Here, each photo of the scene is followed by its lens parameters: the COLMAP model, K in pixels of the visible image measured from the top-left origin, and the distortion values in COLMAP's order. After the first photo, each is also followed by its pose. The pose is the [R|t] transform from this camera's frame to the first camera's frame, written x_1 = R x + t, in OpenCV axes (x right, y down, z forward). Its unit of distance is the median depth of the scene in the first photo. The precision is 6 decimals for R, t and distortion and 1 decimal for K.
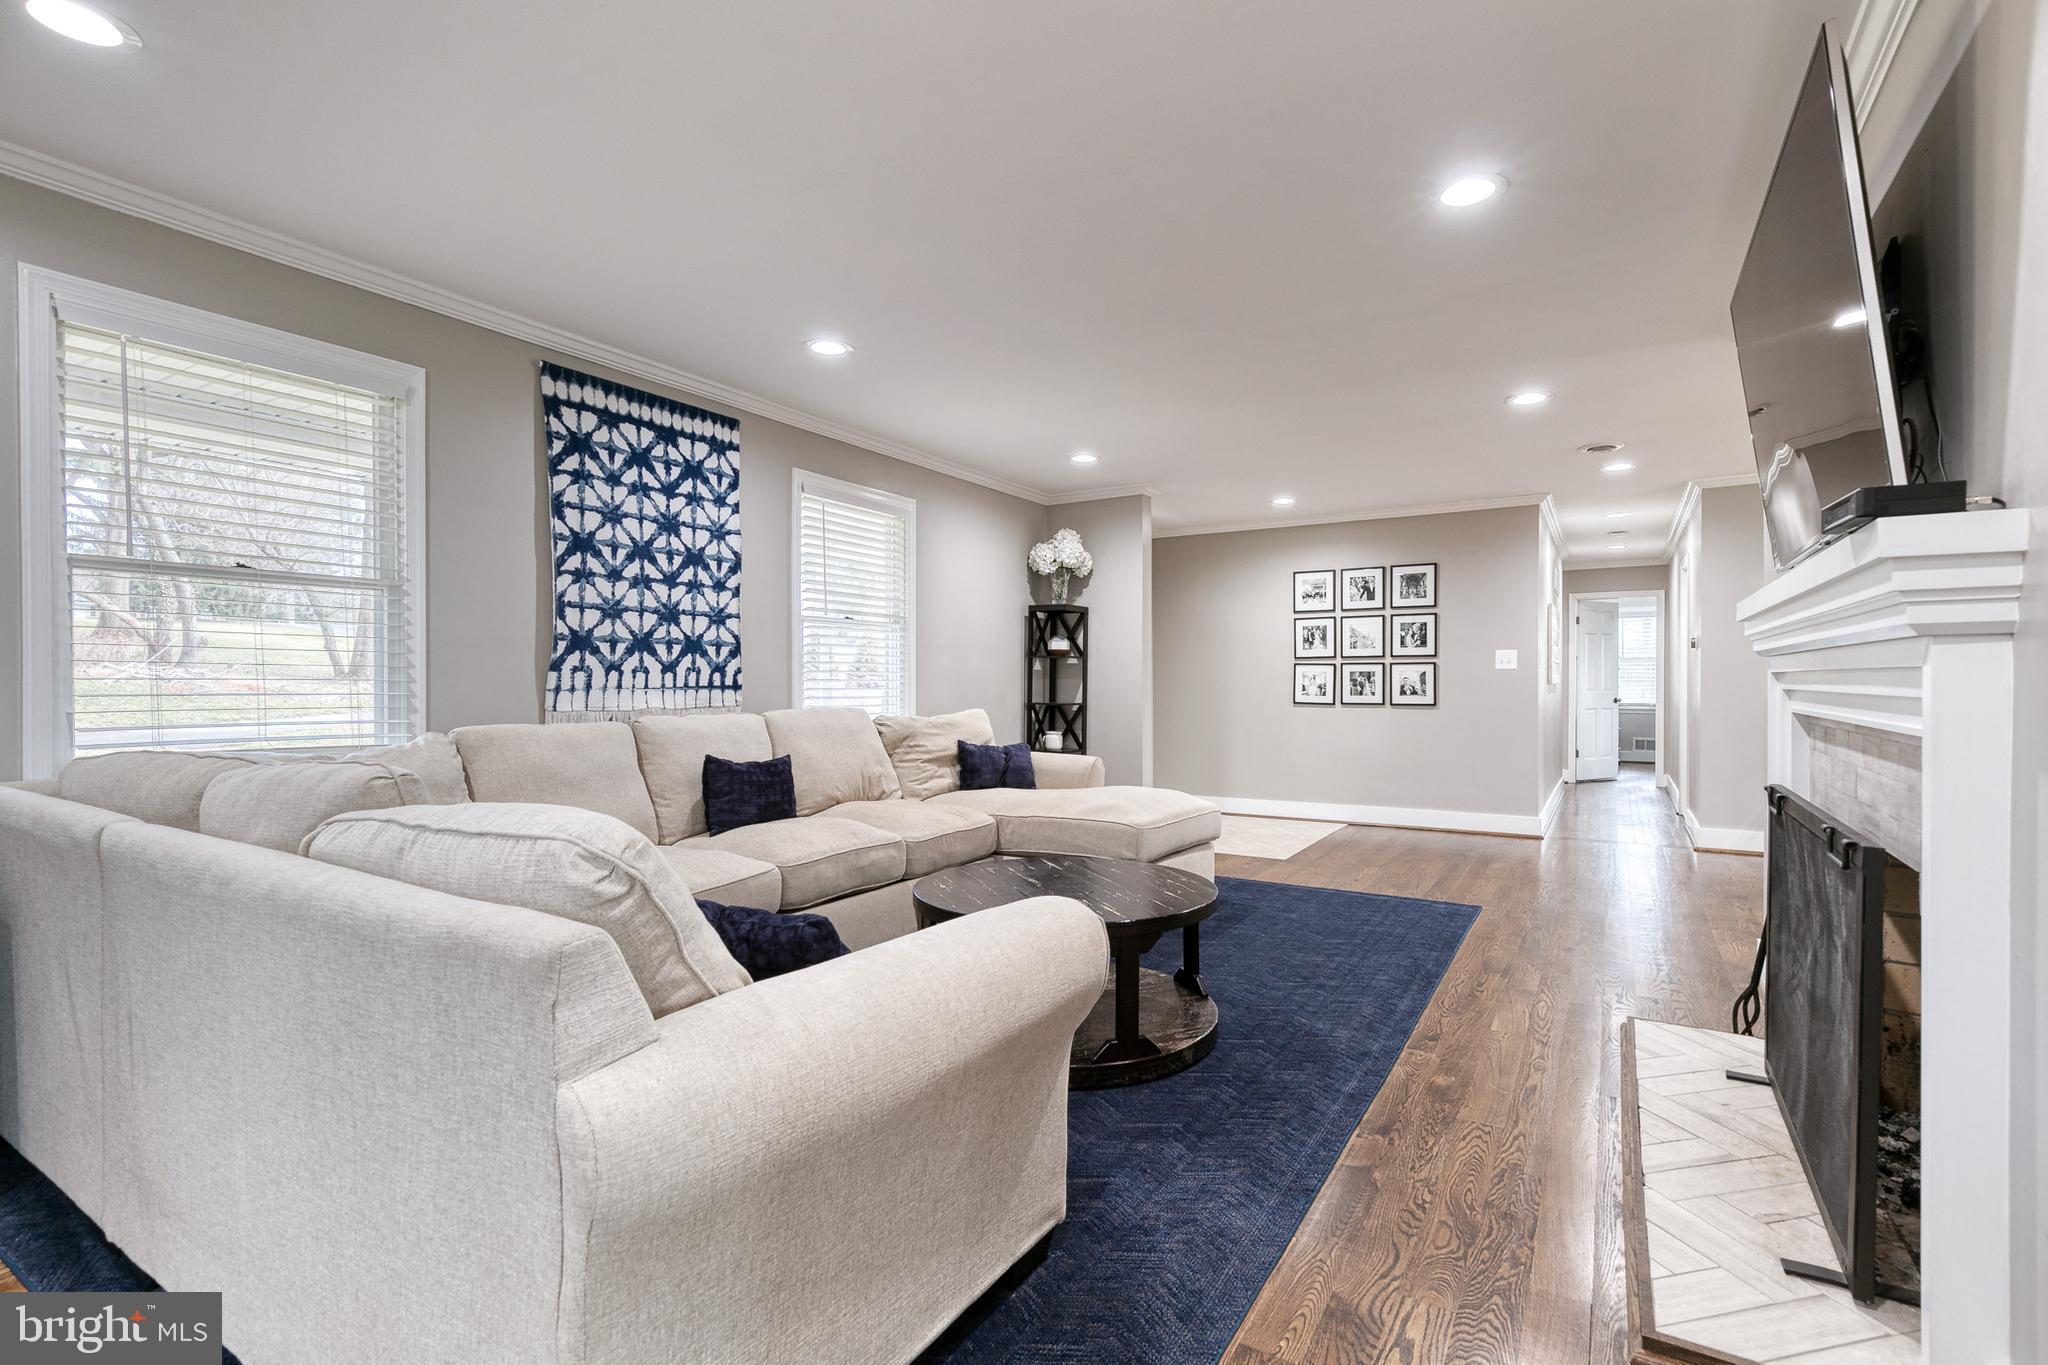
lens RADIAL K [[932.4, 0, 1041.7], [0, 932.4, 696.5], [0, 0, 1]] dist [0.006656, -0.000663]
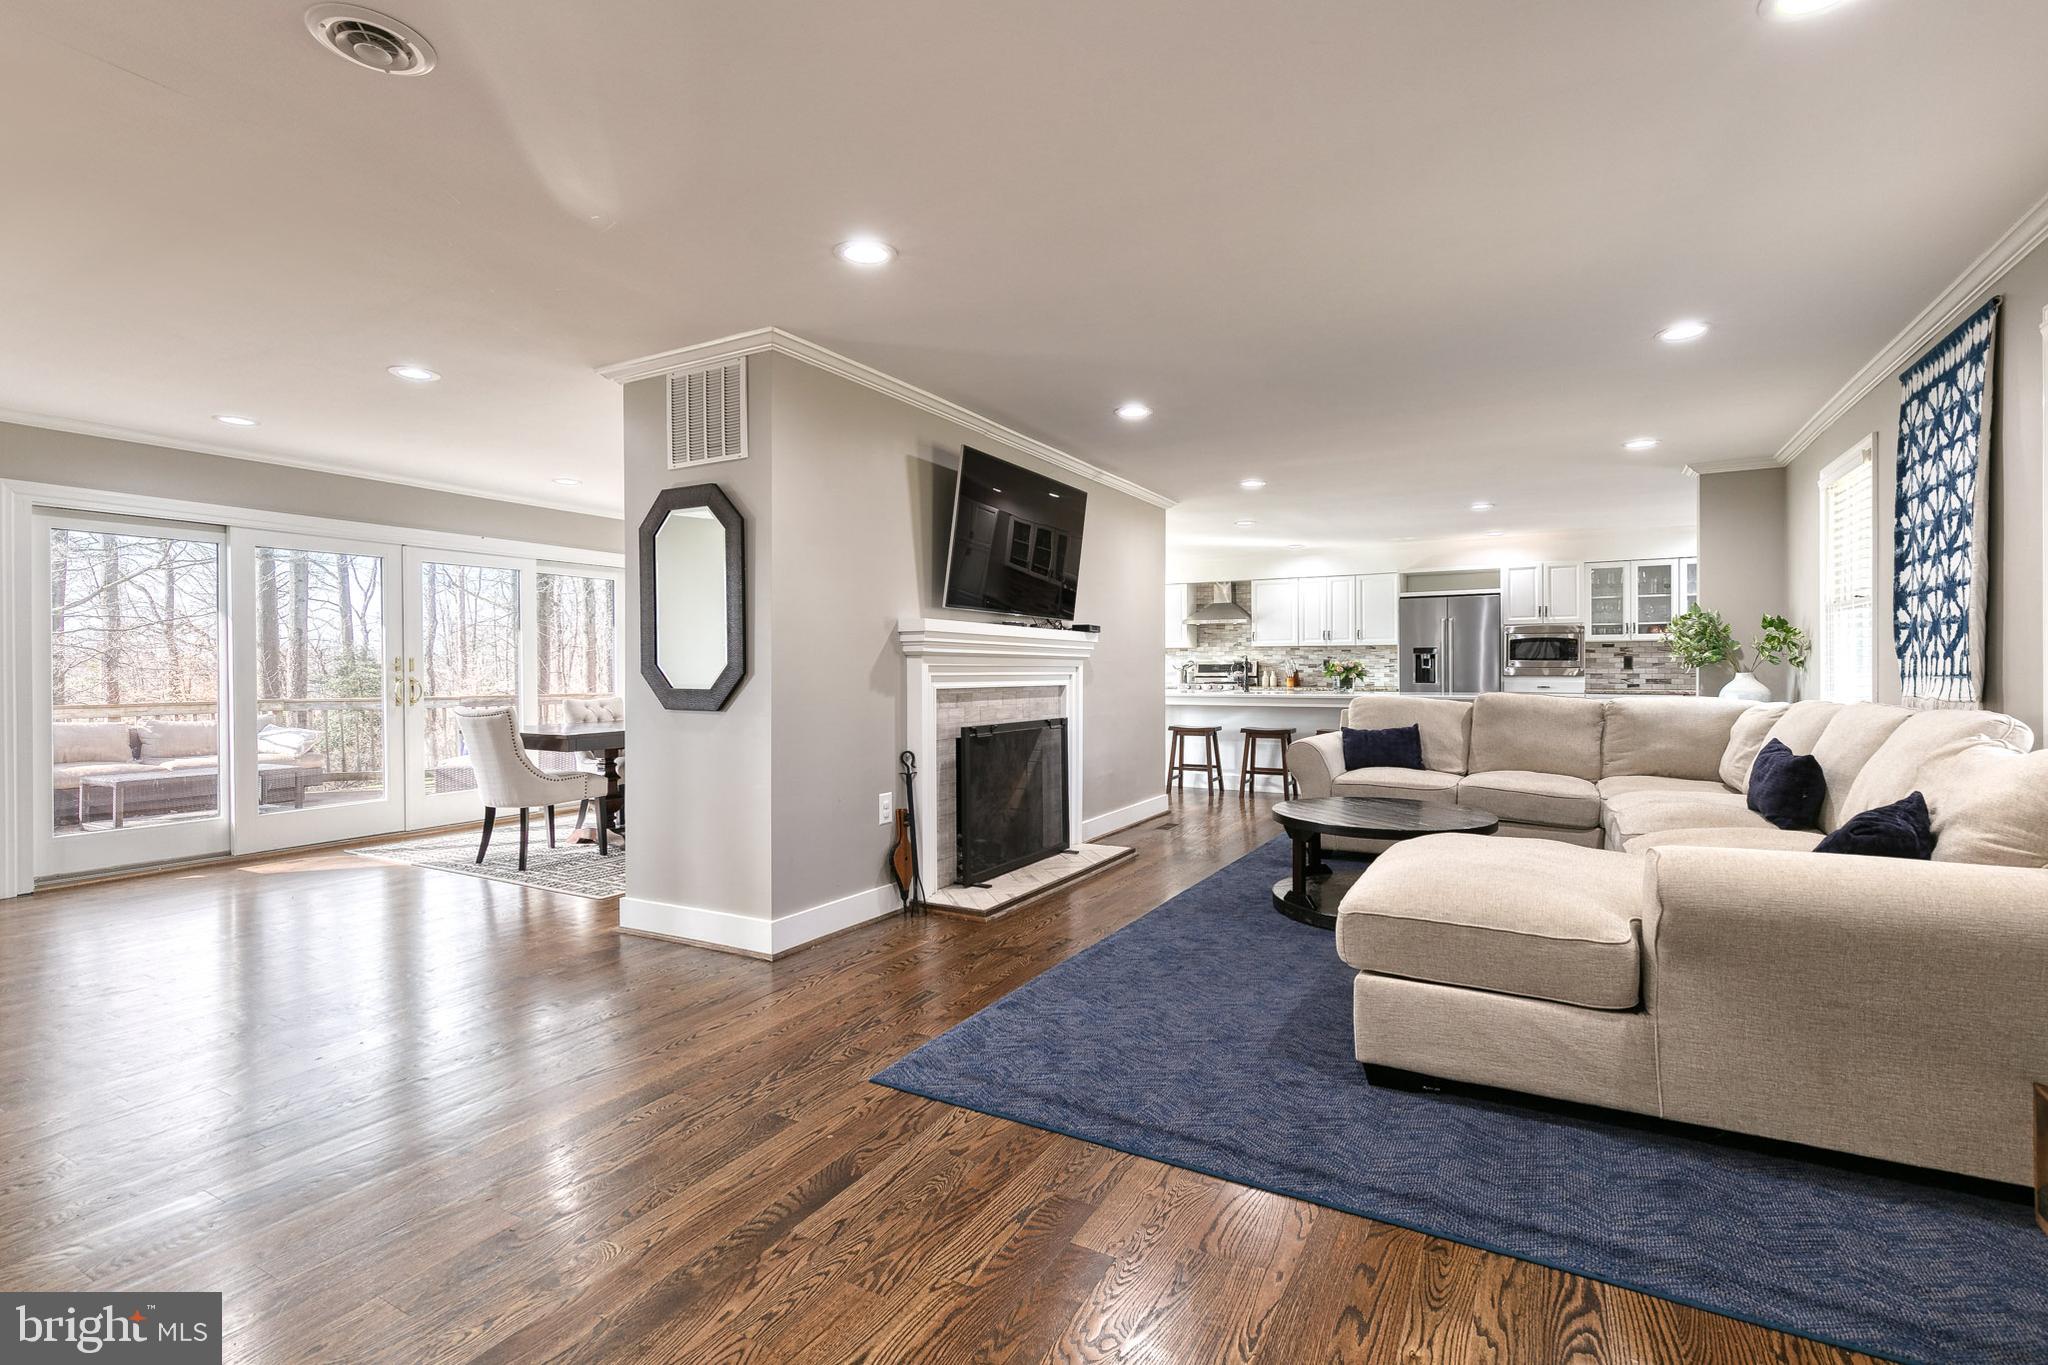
lens RADIAL K [[934.5, 0, 1039.5], [0, 934.5, 671.7], [0, 0, 1]] dist [0.017587, -0.008363]
pose [[-0.999146, 0.003765, -0.041137, 0.451016], [0.002921, 0.999784, 0.020572, -0.032112], [0.041205, 0.020434, -0.998942, 1.787900]]
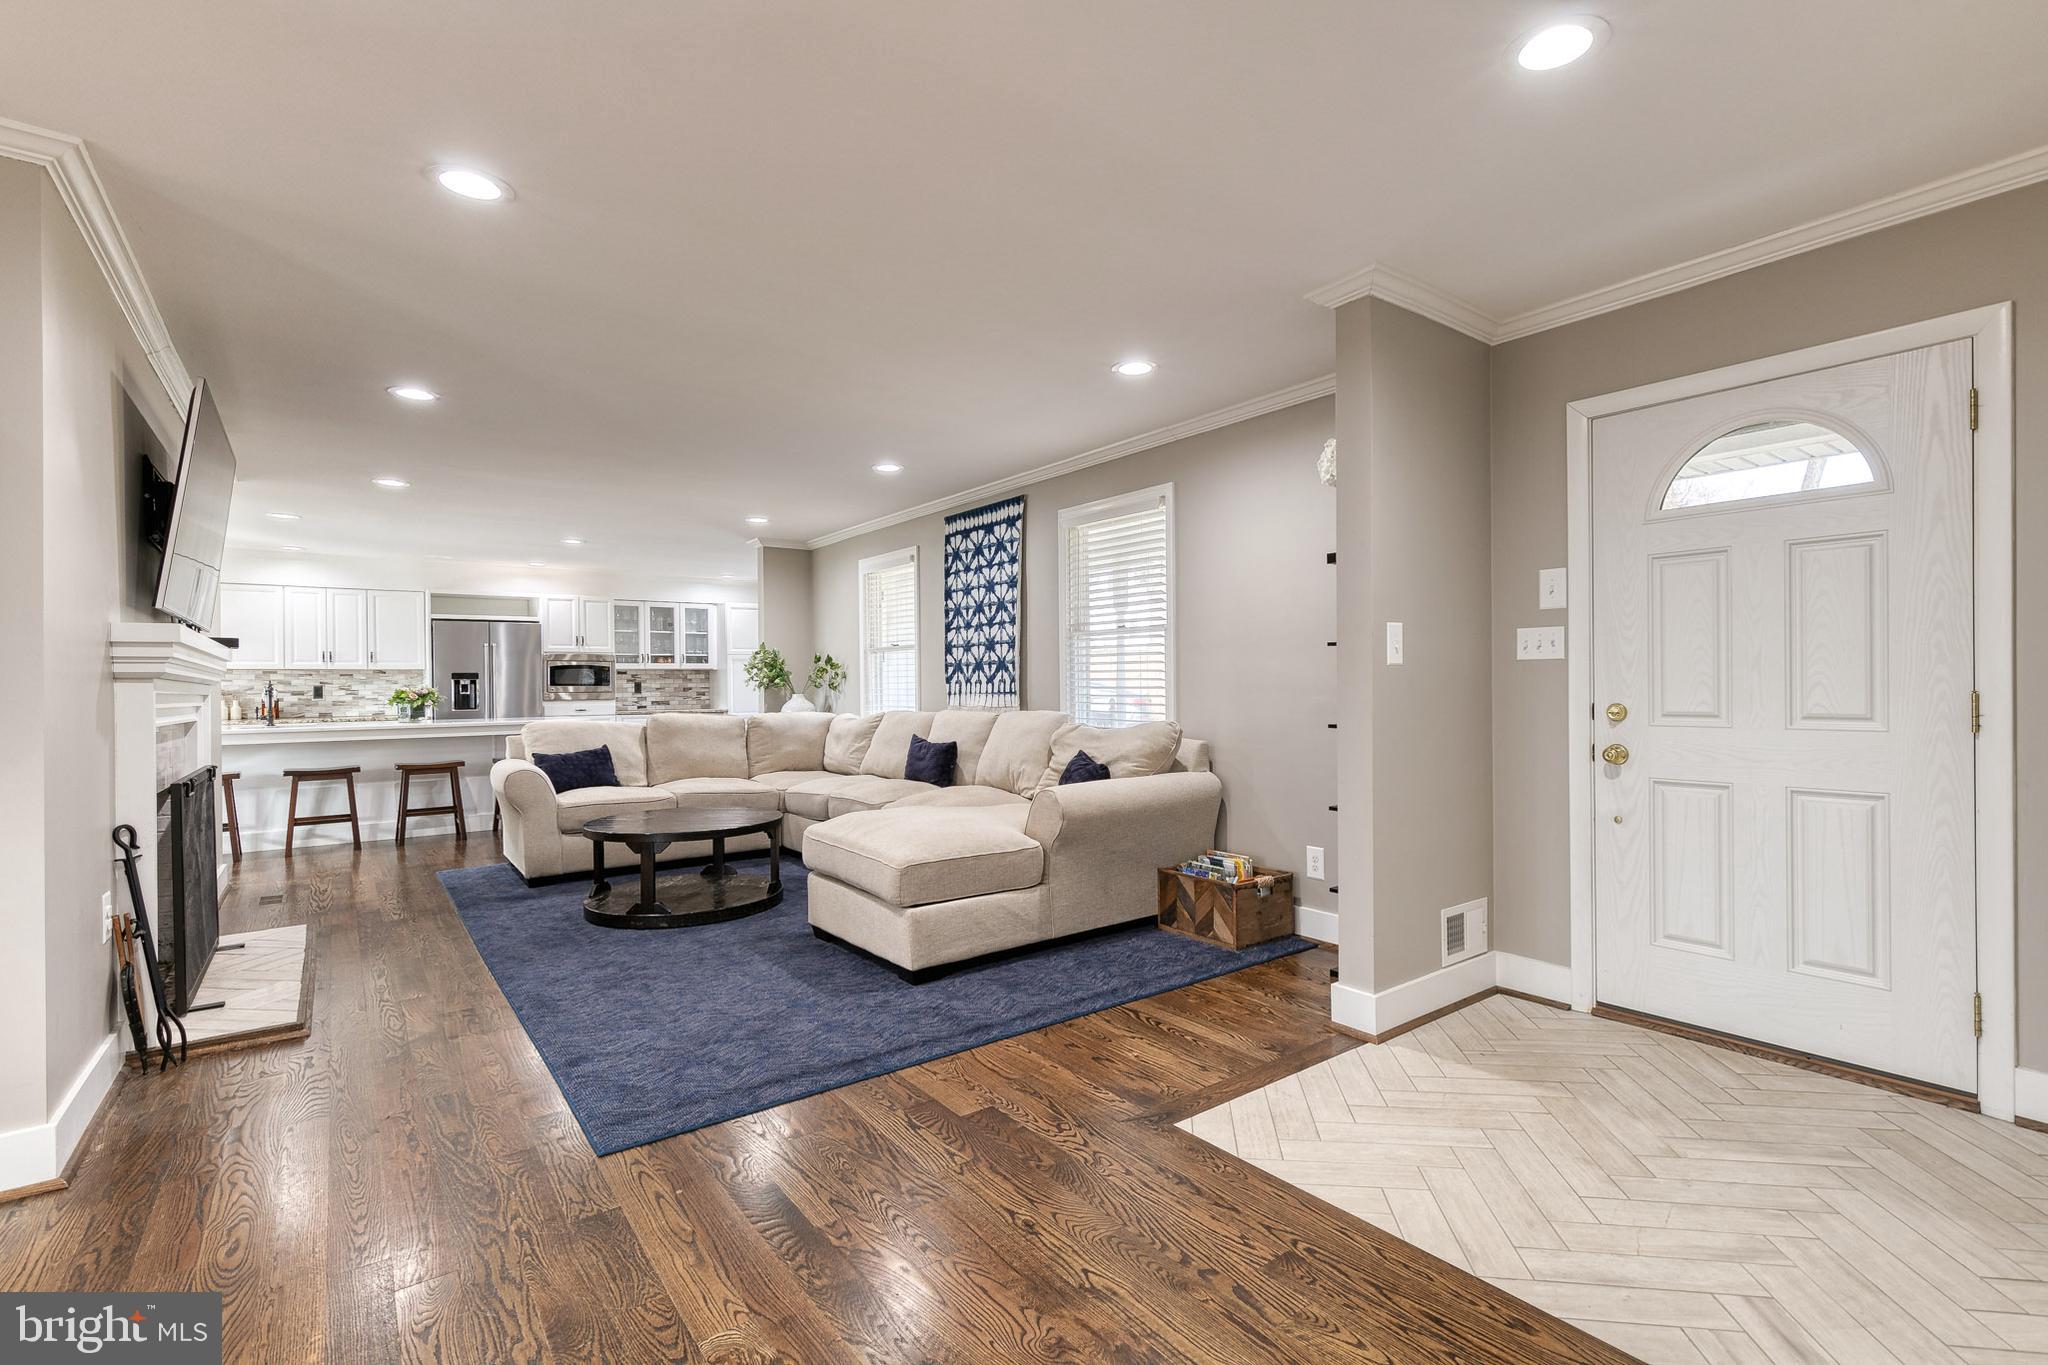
lens RADIAL K [[924.3, 0, 1043.5], [0, 924.3, 687.1], [0, 0, 1]] dist [0.008731, -0.001015]
pose [[-0.363567, 0.006408, -0.931546, 0.965641], [-0.004031, 0.999956, 0.008452, -0.031614], [0.931559, 0.006828, -0.363525, 1.604822]]
